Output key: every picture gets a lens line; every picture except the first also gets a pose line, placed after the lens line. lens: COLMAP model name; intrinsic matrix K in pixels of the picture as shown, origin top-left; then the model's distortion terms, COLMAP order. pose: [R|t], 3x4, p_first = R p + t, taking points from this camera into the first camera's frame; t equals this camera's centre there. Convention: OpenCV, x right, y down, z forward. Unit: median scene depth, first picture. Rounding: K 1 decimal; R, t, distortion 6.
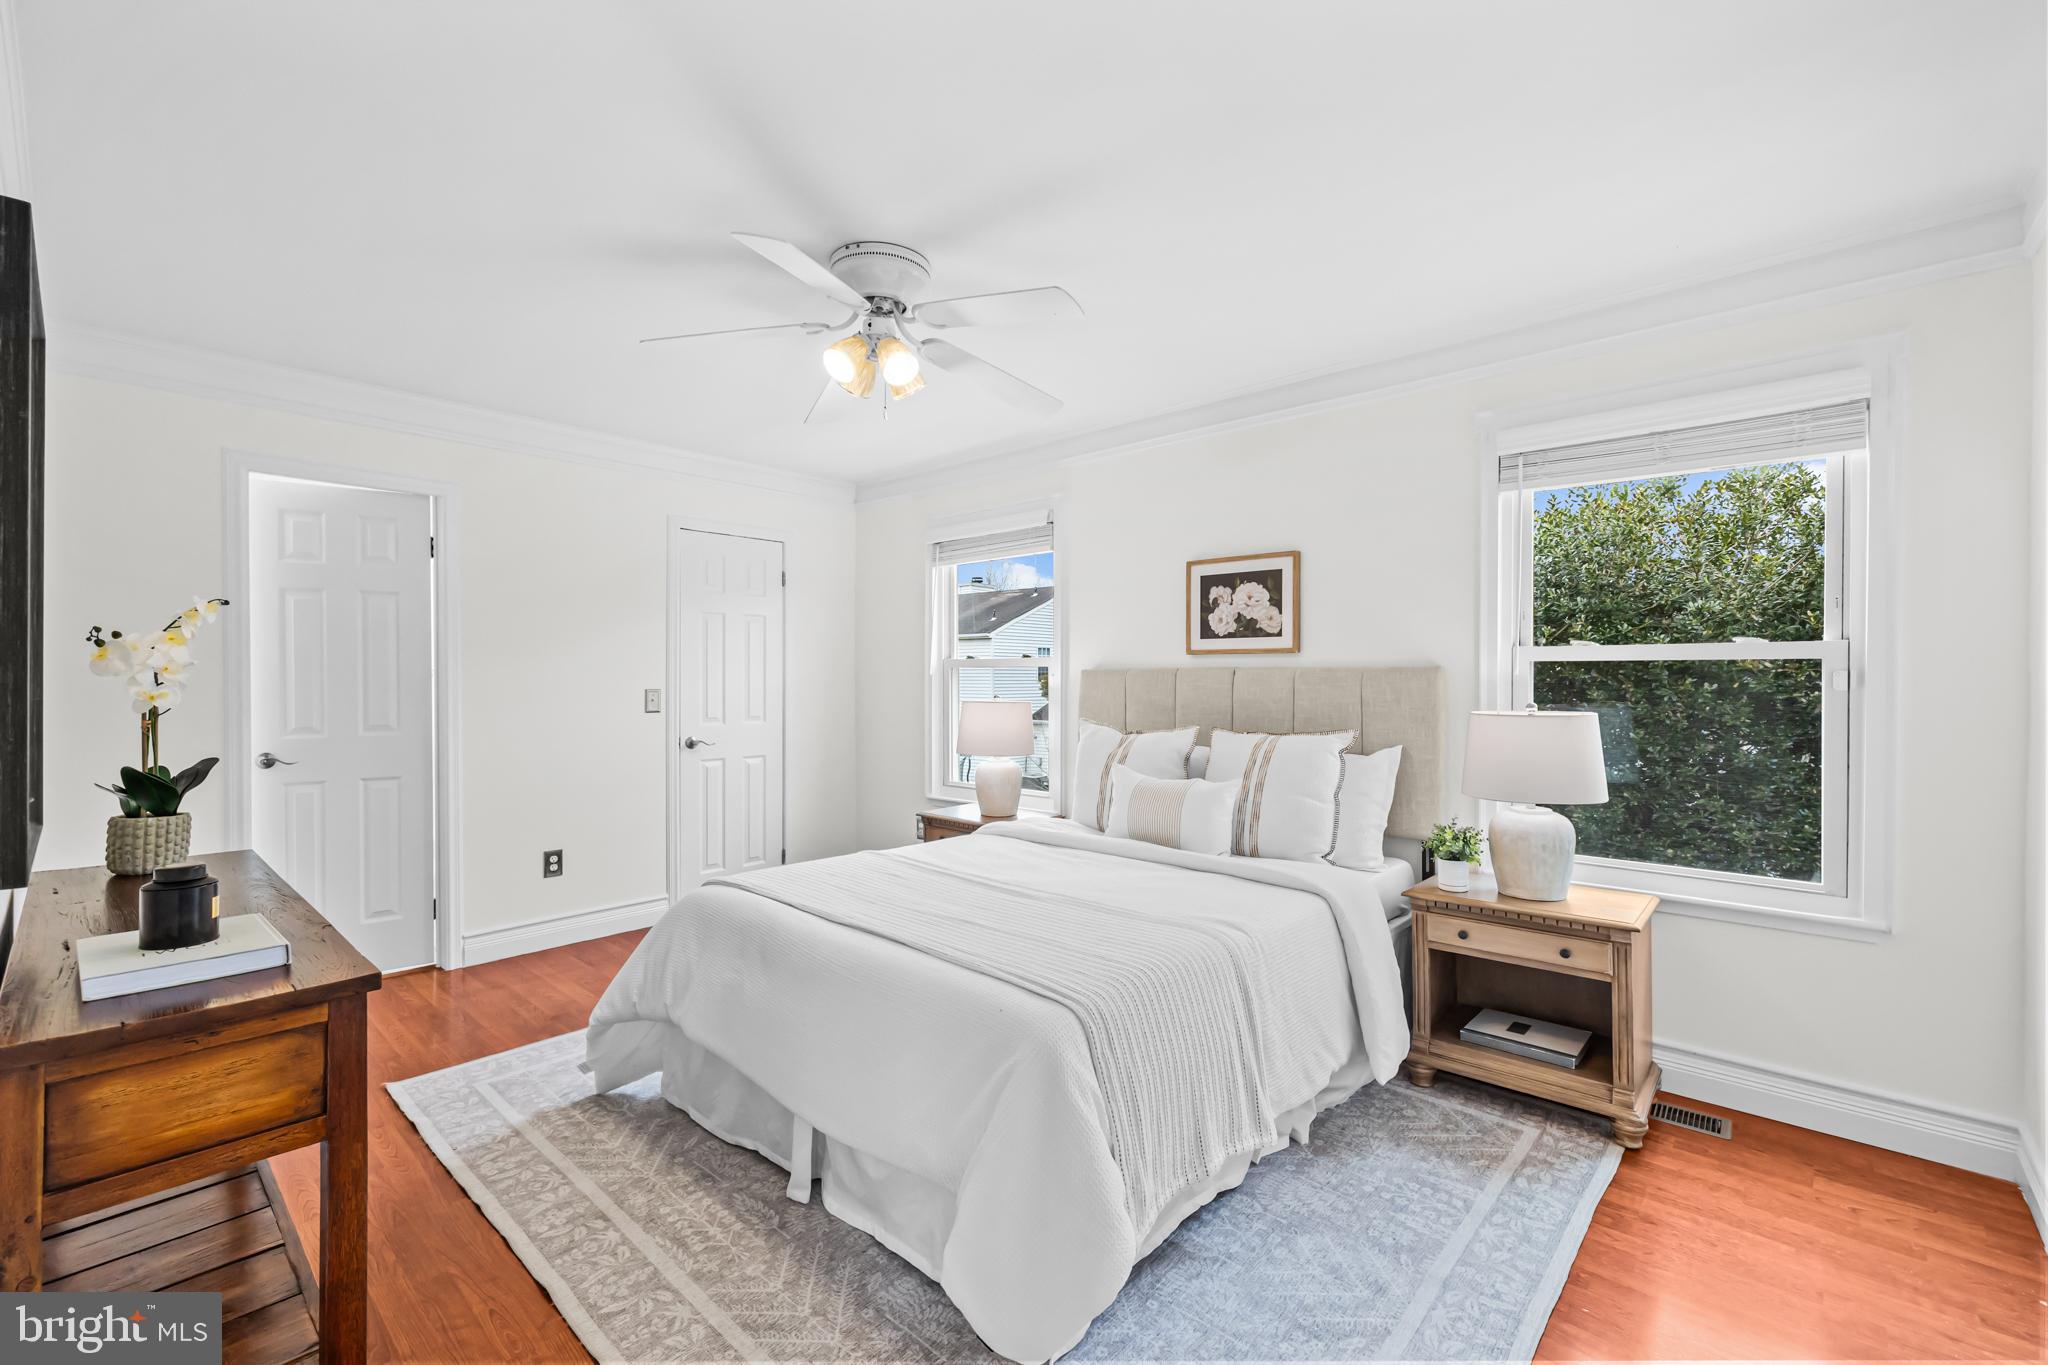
lens RADIAL K [[872.5, 0, 1017.5], [0, 872.5, 674.7], [0, 0, 1]] dist [0.004058, -0.000787]
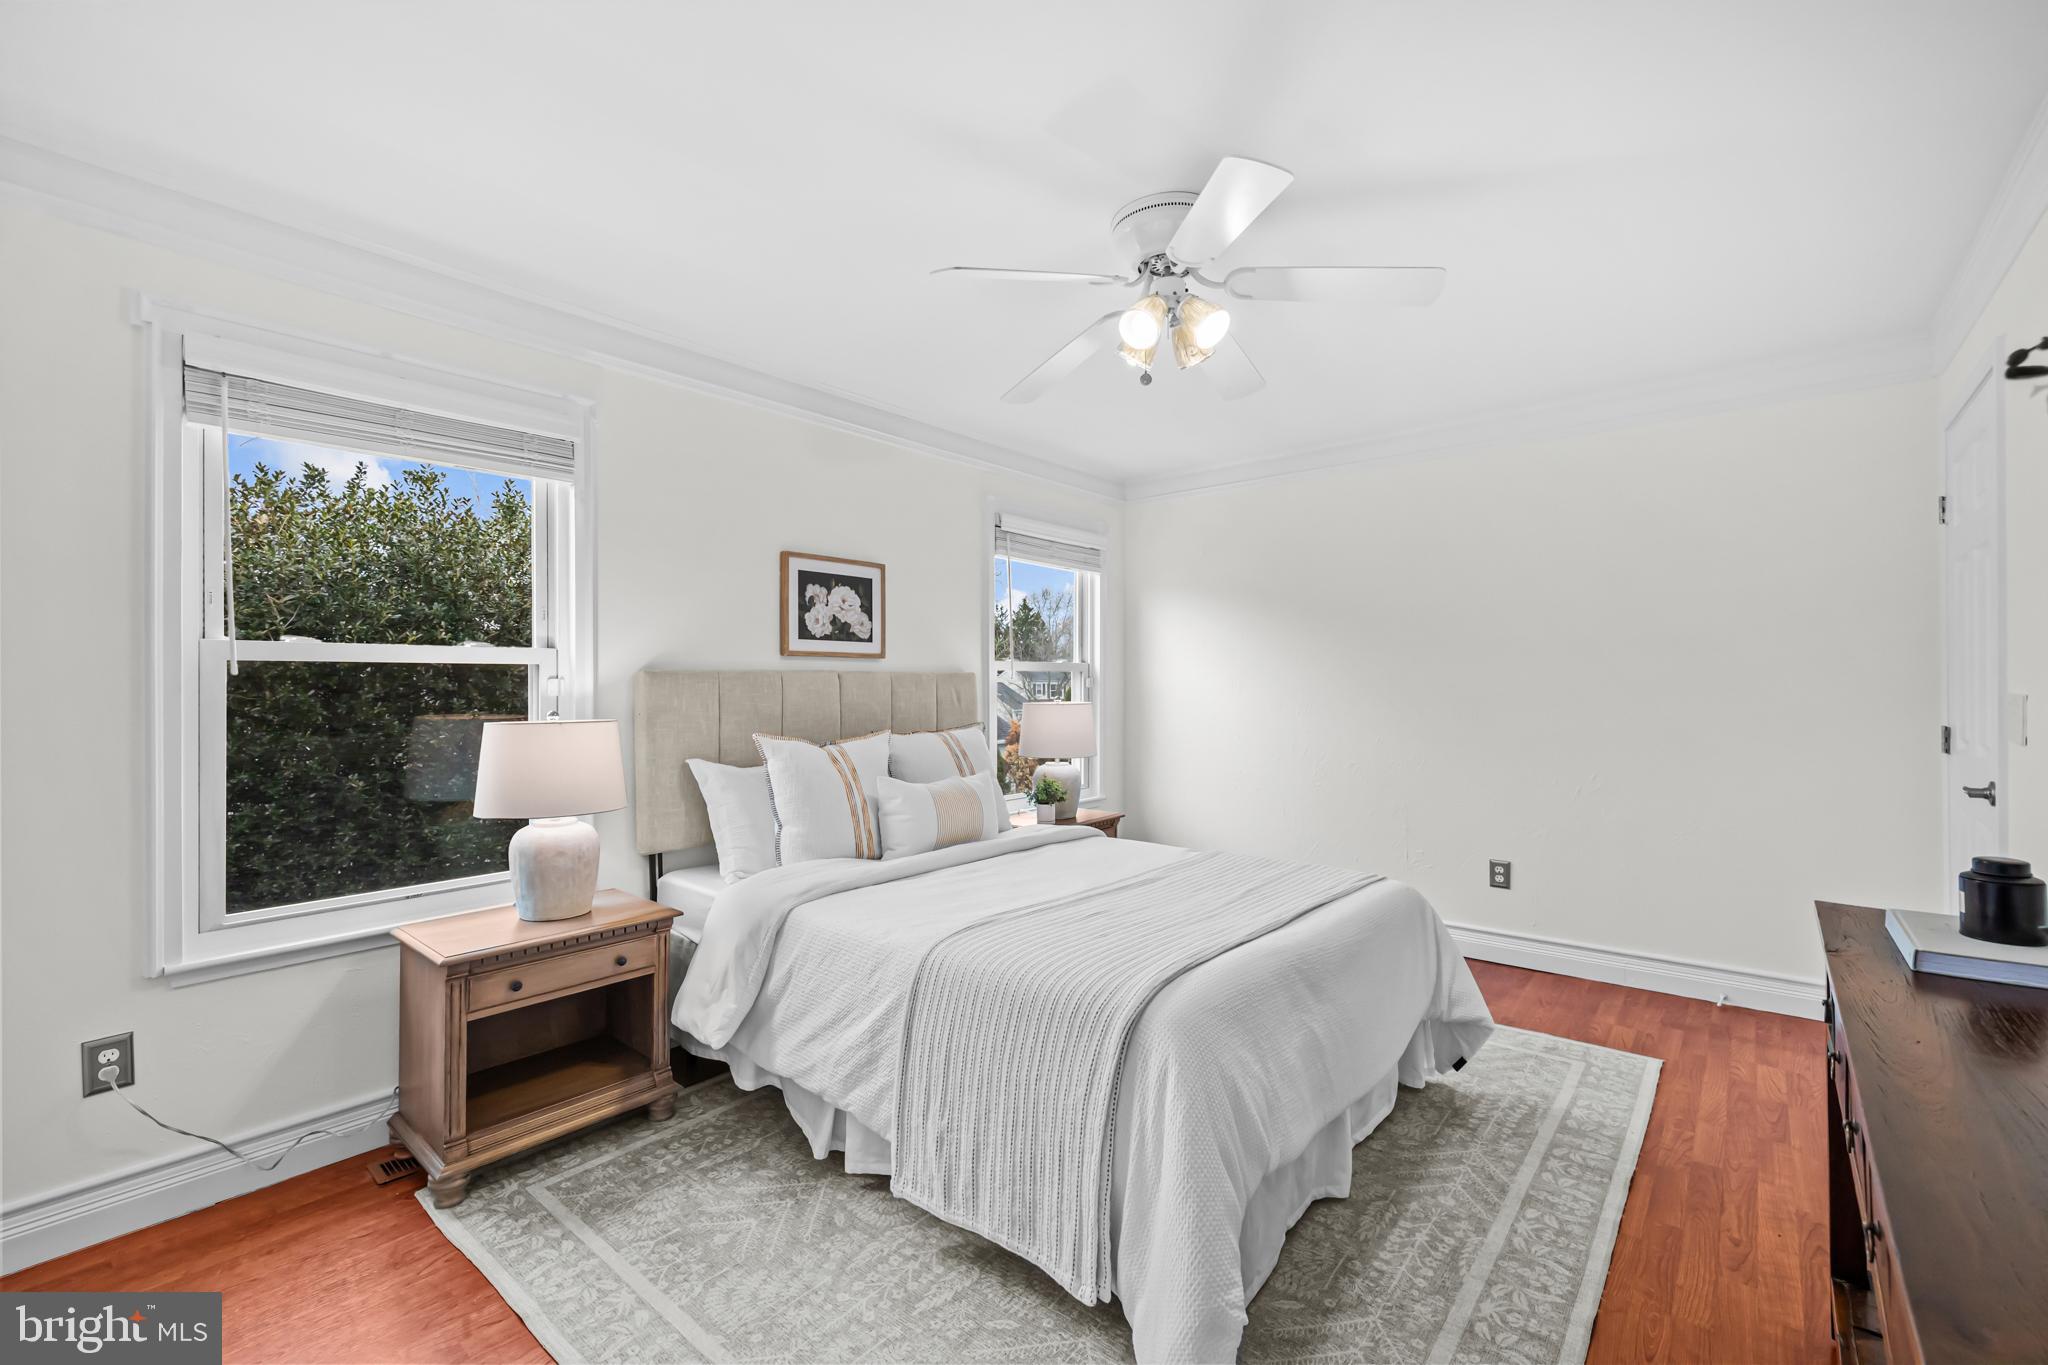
lens RADIAL K [[872.5, 0, 1003.4], [0, 872.5, 689.1], [0, 0, 1]] dist [0.004058, -0.000787]
pose [[-0.042665, -0.014083, 0.998990, -0.883417], [-0.002584, 0.999899, 0.013985, -0.002418], [-0.999086, -0.001985, -0.042697, 1.021023]]
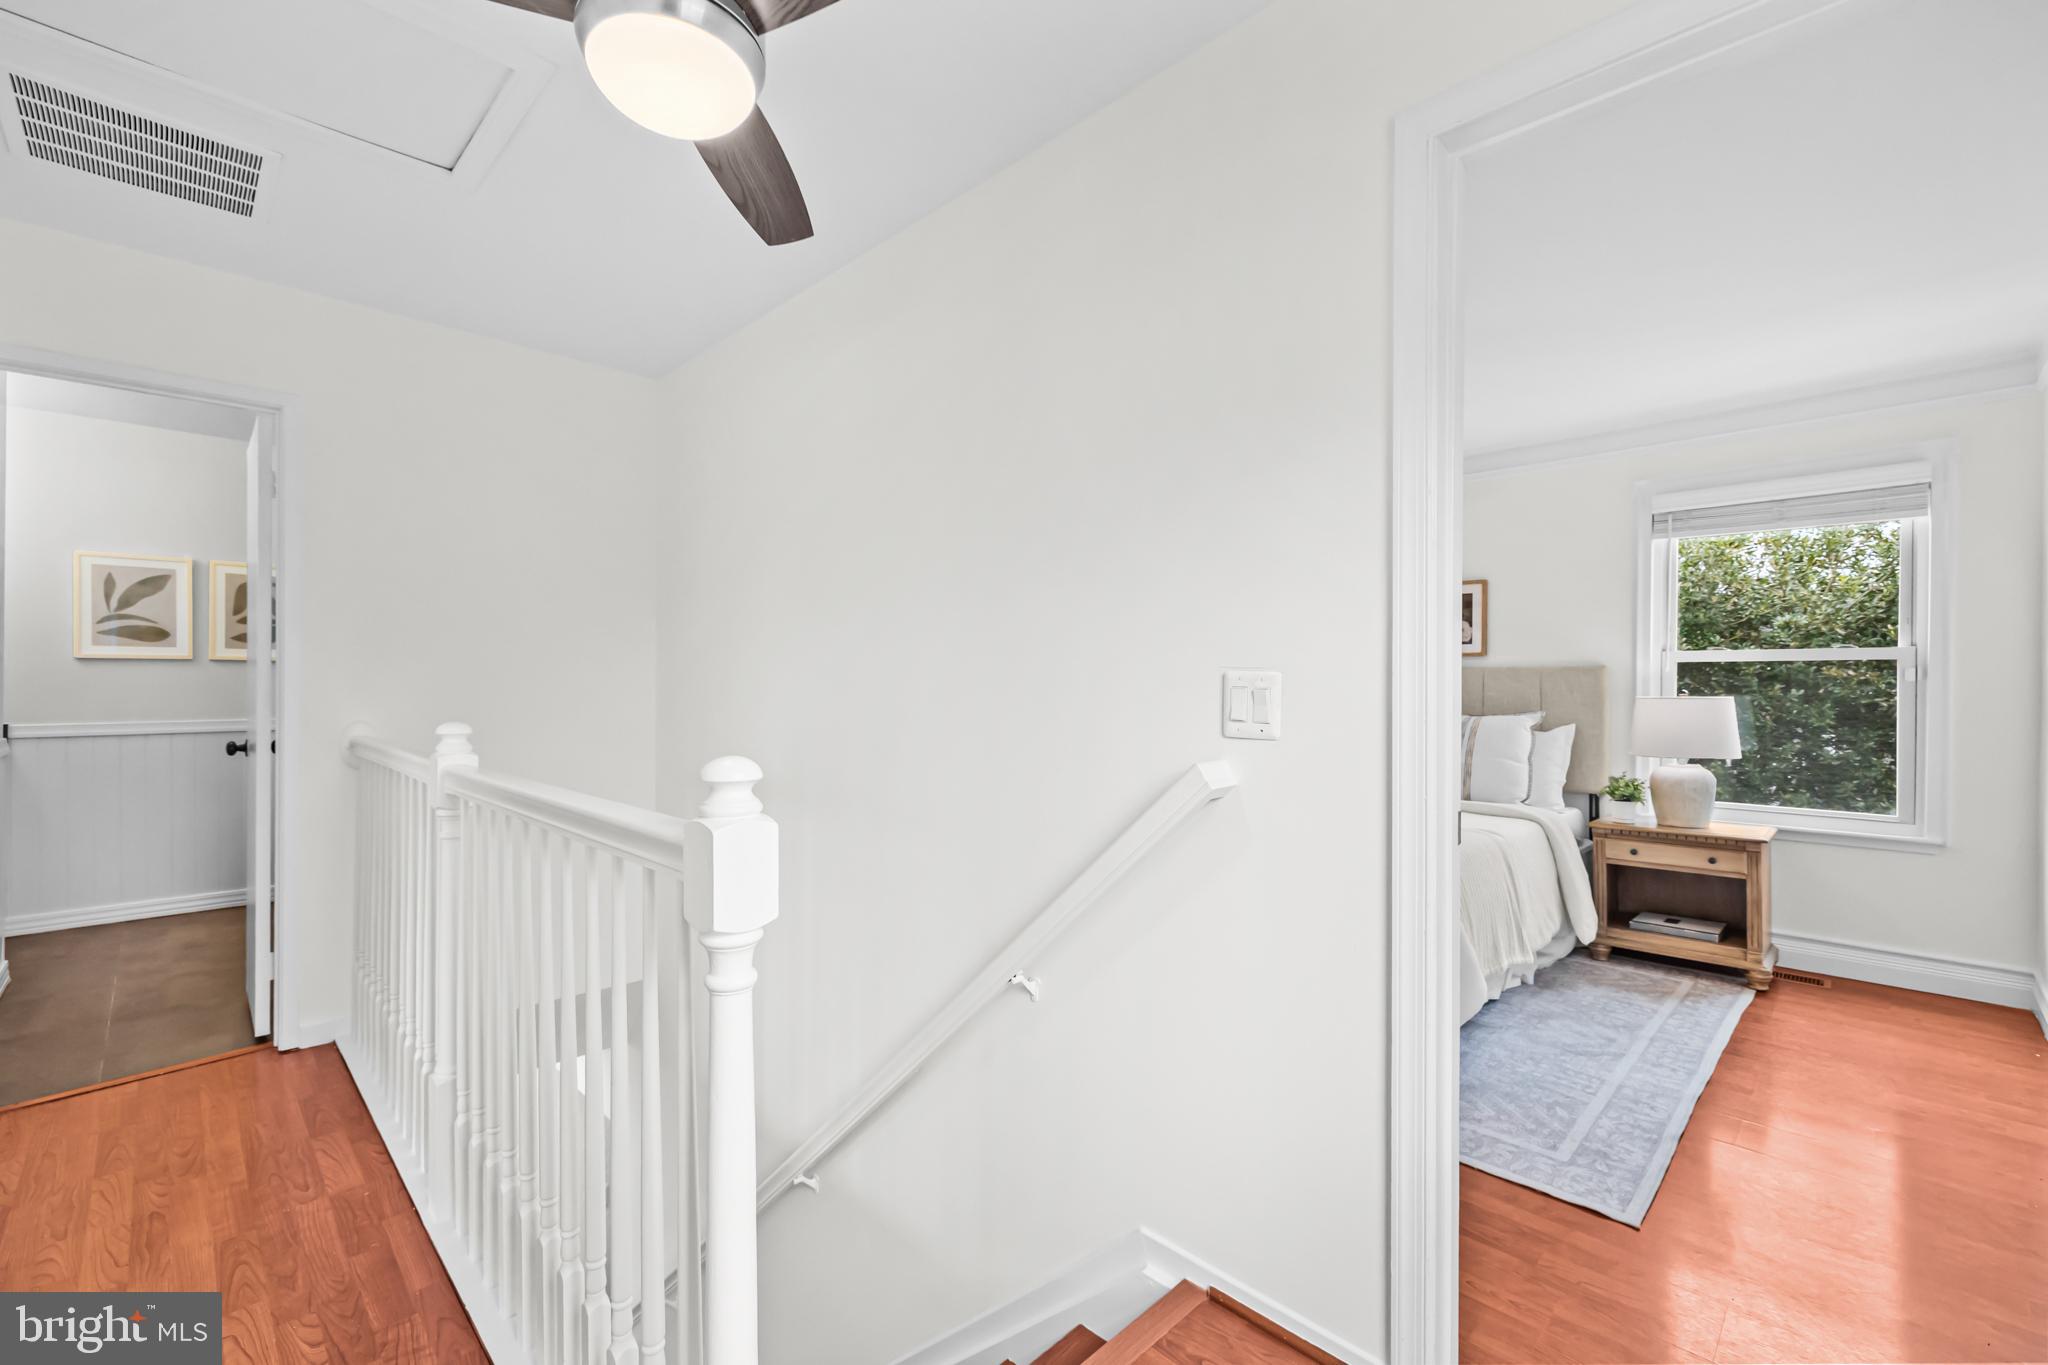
lens RADIAL K [[872.5, 0, 1019.5], [0, 872.5, 682.2], [0, 0, 1]] dist [0.004058, -0.000787]
pose [[0.998846, 0.005139, -0.047754, -0.369925], [-0.005352, 0.999976, -0.004339, 0.027110], [0.047731, 0.004589, 0.998850, -0.413714]]
